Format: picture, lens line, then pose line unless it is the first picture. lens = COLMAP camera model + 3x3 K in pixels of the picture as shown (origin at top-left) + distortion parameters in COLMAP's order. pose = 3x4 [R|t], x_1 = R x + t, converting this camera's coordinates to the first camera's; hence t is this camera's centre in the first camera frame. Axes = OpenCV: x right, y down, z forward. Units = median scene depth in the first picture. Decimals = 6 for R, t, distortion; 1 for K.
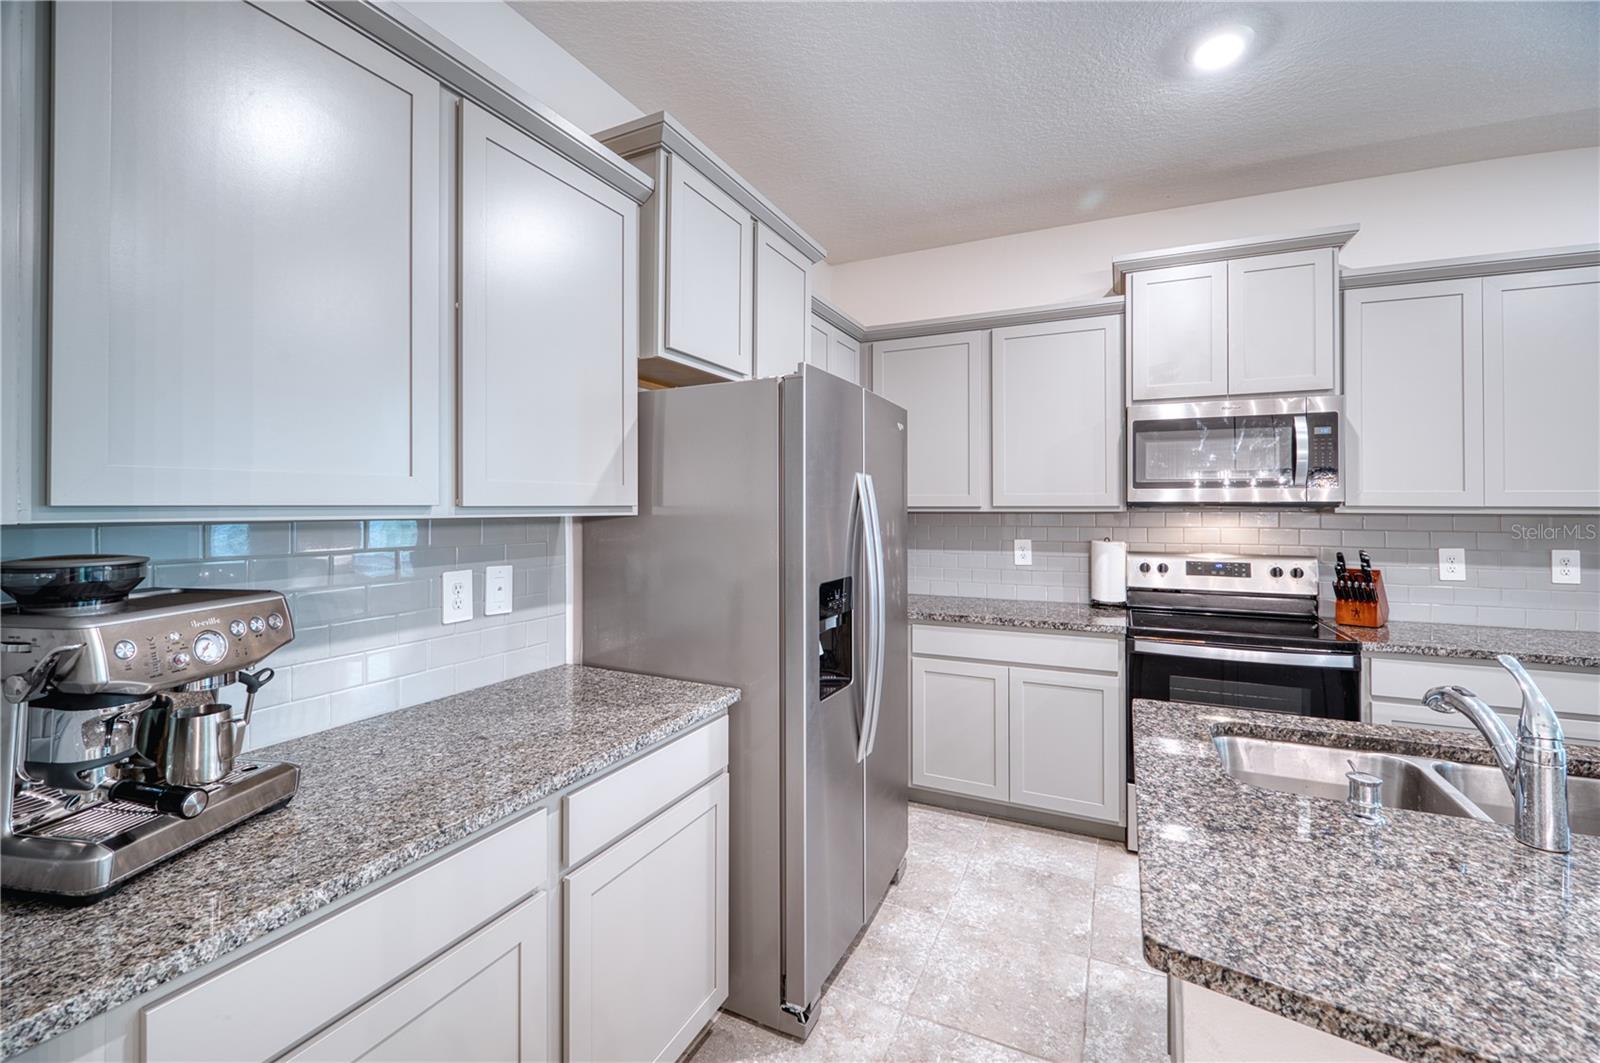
lens RADIAL K [[663.4, 0, 800.2], [0, 663.4, 516.0], [0, 0, 1]] dist [-0.001692, -0.000578]
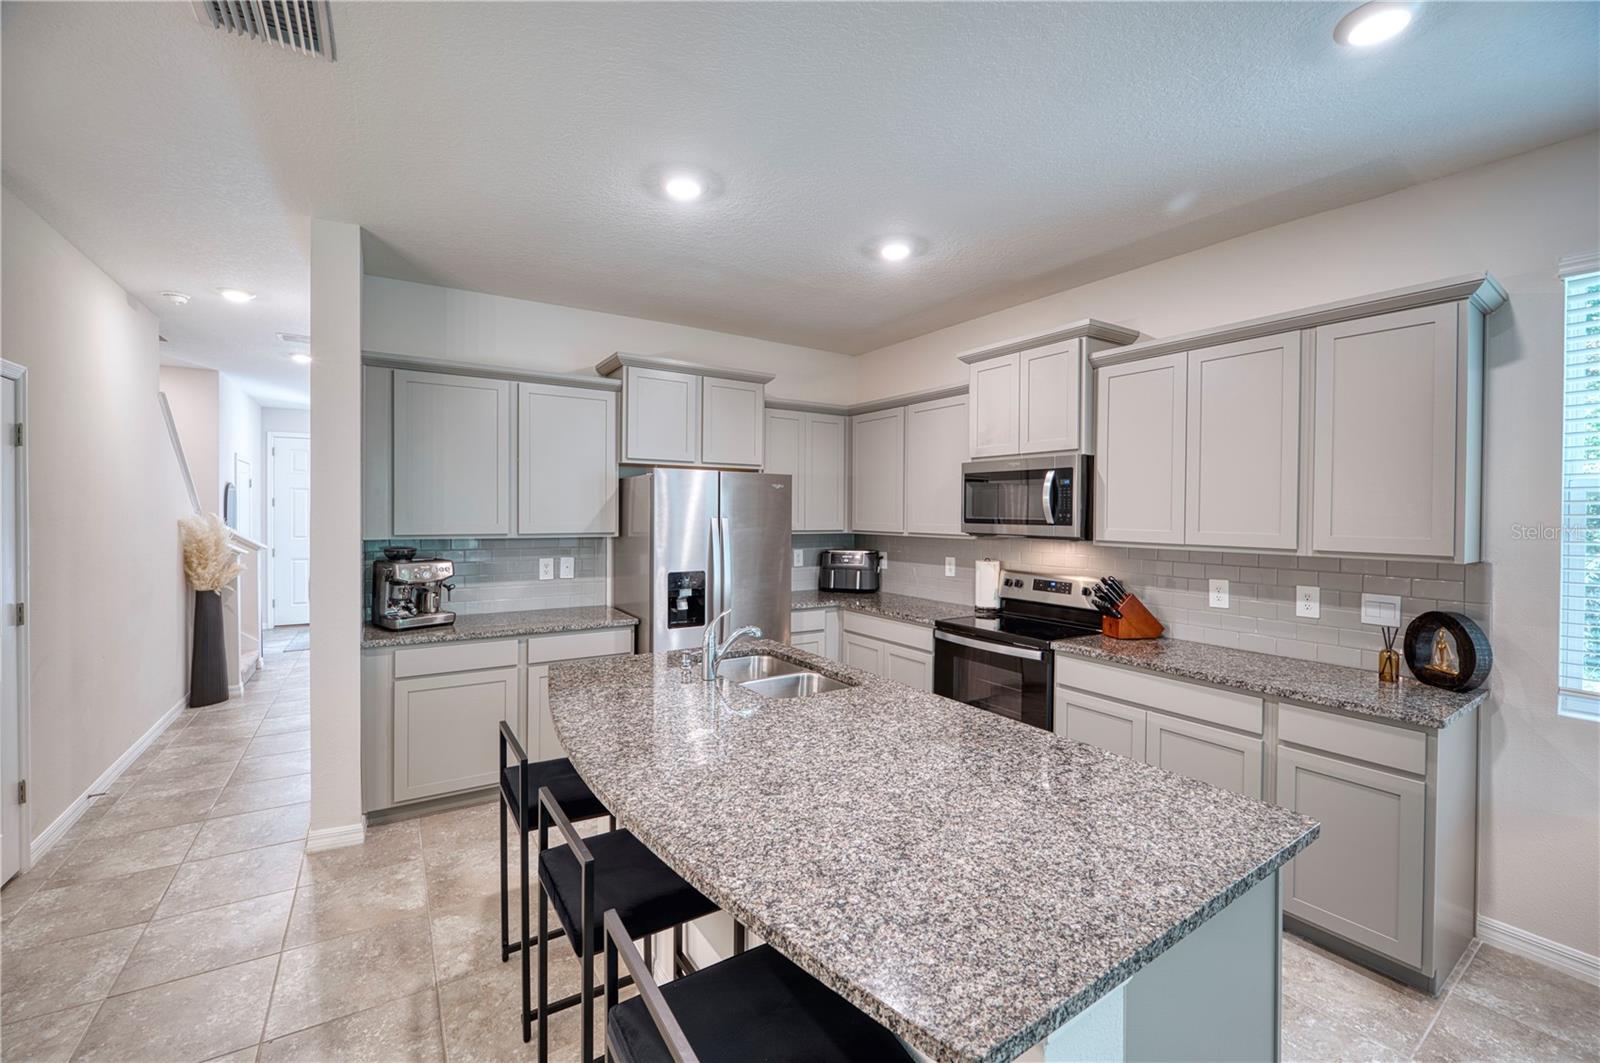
lens RADIAL K [[663.4, 0, 807.1], [0, 663.4, 525.0], [0, 0, 1]] dist [-0.001692, -0.000578]
pose [[0.850147, 0.016451, -0.526288, 1.138879], [-0.013442, 0.999864, 0.009542, -0.054909], [0.526374, -0.001038, 0.850253, -0.409113]]
